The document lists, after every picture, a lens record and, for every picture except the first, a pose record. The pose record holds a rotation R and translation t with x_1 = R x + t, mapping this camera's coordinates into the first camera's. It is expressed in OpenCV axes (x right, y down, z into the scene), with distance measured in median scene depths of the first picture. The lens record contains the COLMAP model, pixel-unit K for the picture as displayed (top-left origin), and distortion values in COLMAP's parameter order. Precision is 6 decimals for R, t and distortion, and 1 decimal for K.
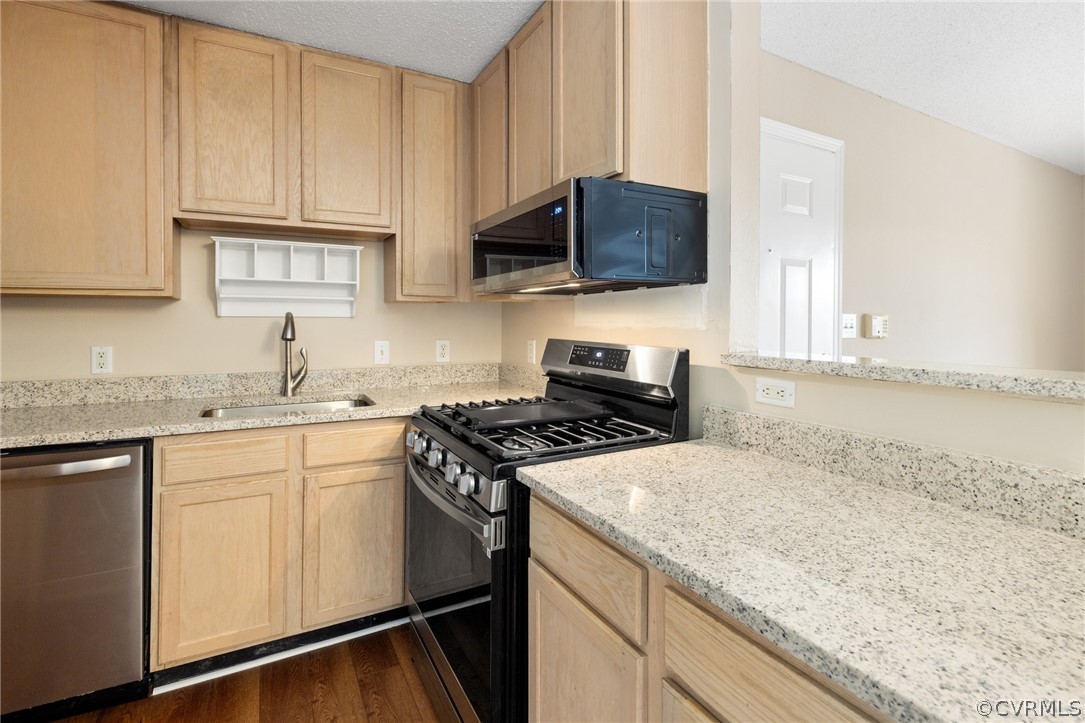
lens RADIAL K [[509.3, 0, 533.3], [0, 509.3, 318.1], [0, 0, 1]] dist [-0.001249, -0.000061]
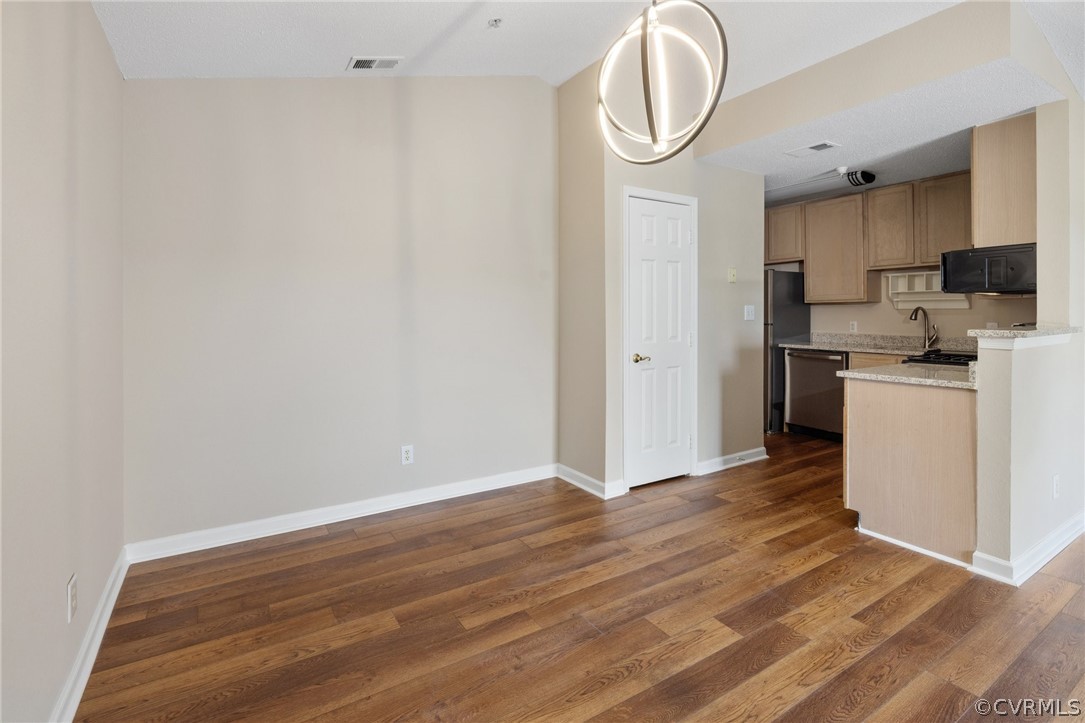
lens RADIAL K [[509.3, 0, 532.5], [0, 509.3, 313.9], [0, 0, 1]] dist [-0.001249, -0.000061]
pose [[0.064764, -0.002565, -0.997897, 1.664581], [0.008064, 0.999965, -0.002047, 0.010077], [0.997868, -0.007915, 0.064783, -0.800538]]
